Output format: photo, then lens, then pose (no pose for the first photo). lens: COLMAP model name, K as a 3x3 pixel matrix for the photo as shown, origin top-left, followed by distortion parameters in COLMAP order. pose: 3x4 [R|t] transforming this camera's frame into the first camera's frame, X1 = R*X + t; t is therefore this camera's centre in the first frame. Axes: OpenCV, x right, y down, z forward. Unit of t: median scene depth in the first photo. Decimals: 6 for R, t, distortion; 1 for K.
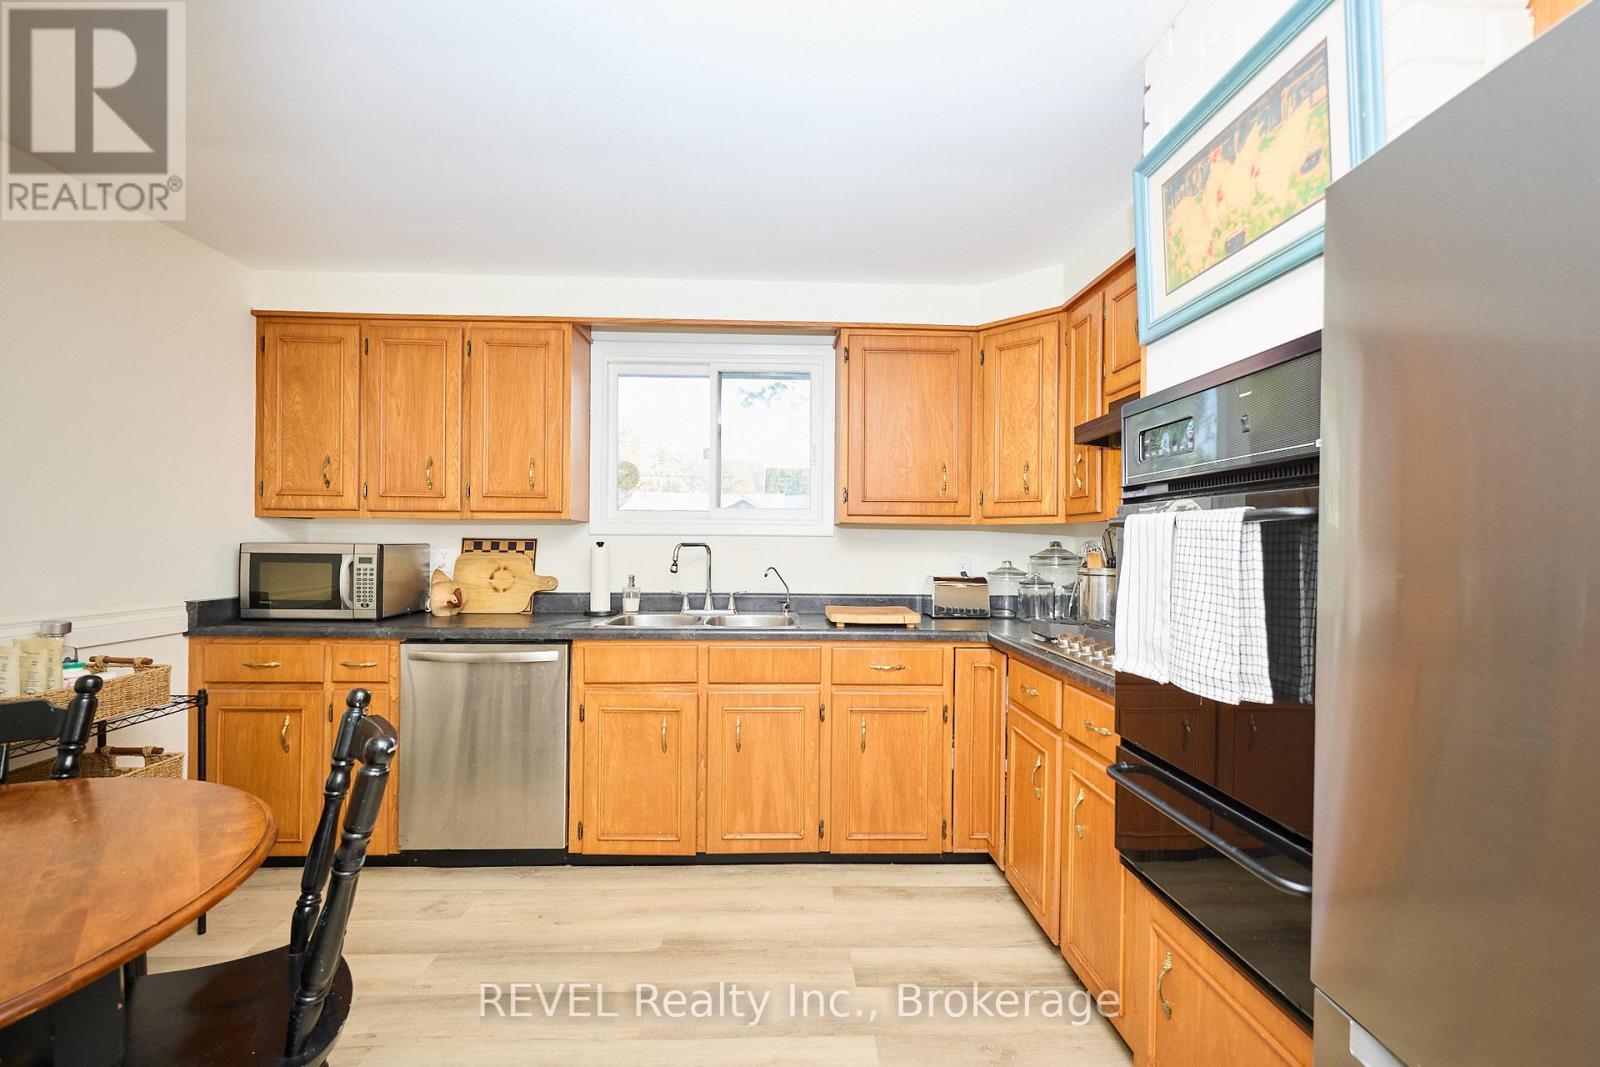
lens RADIAL K [[665.6, 0, 797.3], [0, 665.6, 541.9], [0, 0, 1]] dist [0.003112, -0.001570]
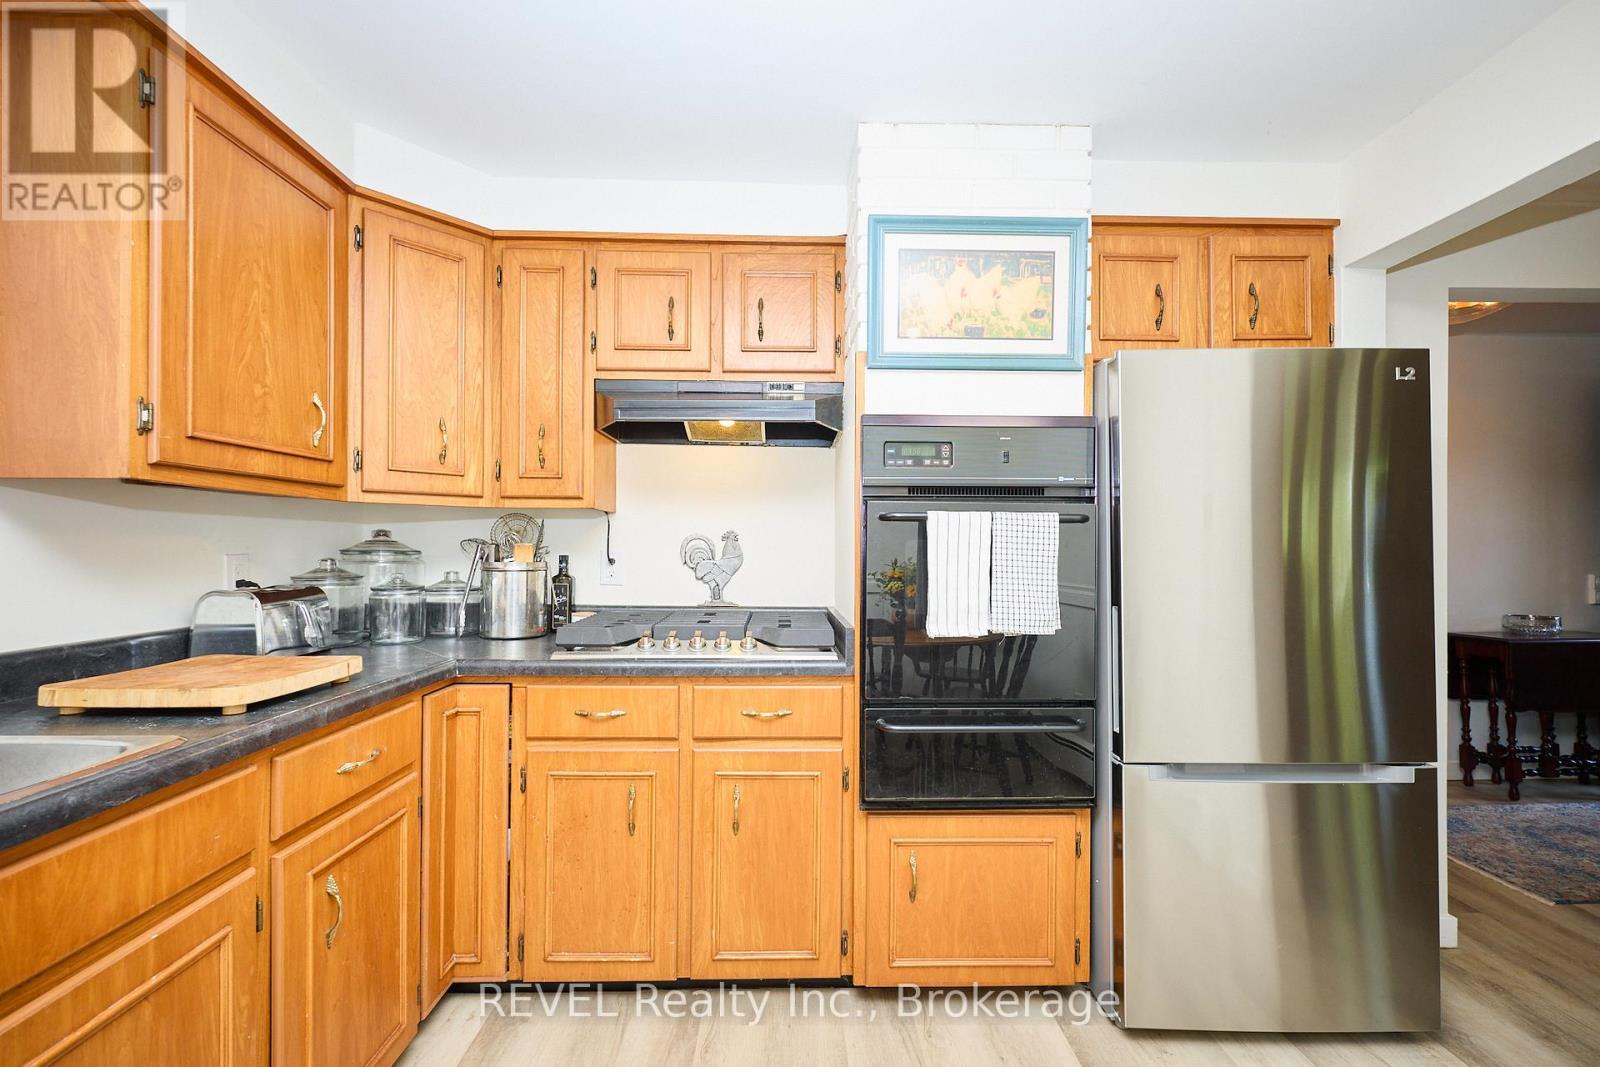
lens RADIAL K [[665.6, 0, 801.2], [0, 665.6, 537.0], [0, 0, 1]] dist [0.003112, -0.001570]
pose [[0.022489, -0.001071, 0.999747, -0.392616], [-0.006958, 0.999975, 0.001228, 0.003995], [-0.999723, -0.006984, 0.022481, 0.636797]]
